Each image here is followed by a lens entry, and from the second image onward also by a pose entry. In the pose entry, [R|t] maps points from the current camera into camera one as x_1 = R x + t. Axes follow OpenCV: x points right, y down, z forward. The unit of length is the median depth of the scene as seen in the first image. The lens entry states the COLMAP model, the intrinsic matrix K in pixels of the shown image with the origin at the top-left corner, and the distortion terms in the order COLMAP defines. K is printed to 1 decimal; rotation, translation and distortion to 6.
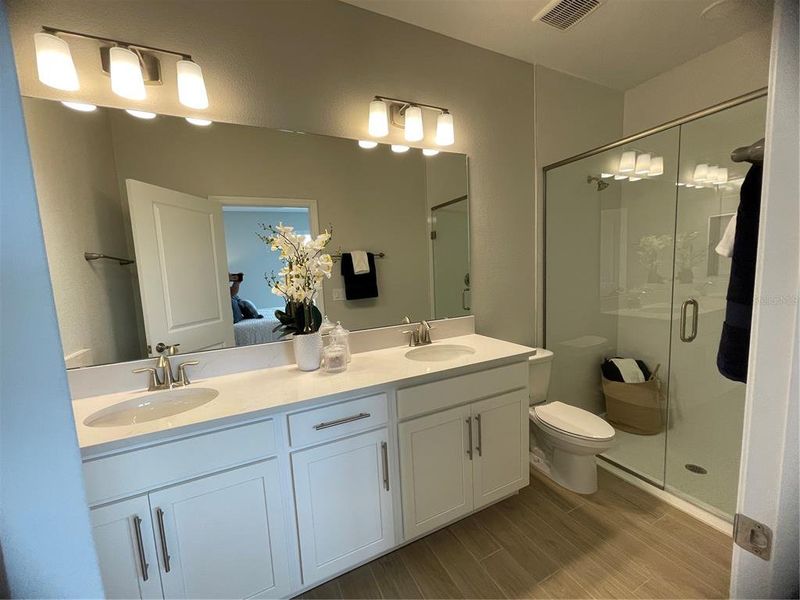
lens RADIAL K [[322.8, 0, 396.2], [0, 322.8, 303.3], [0, 0, 1]] dist [-0.001614, -0.000182]
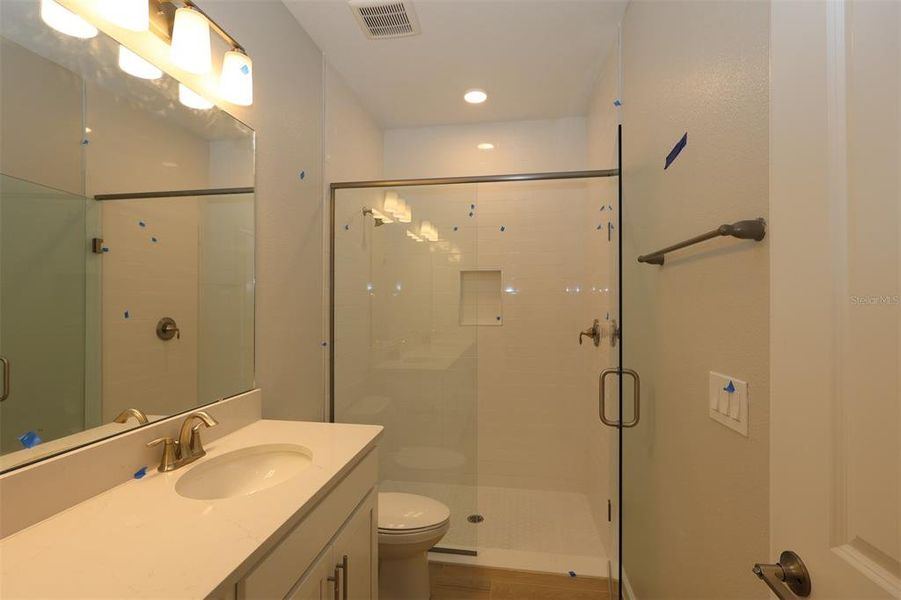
lens RADIAL K [[418.4, 0, 449.8], [0, 418.4, 298.8], [0, 0, 1]] dist [0.000396, -0.000896]
pose [[0.563288, 0.057063, 0.824288, -0.230476], [0.064552, 0.991524, -0.112752, -0.019654], [-0.823736, 0.116722, 0.554830, 0.287925]]
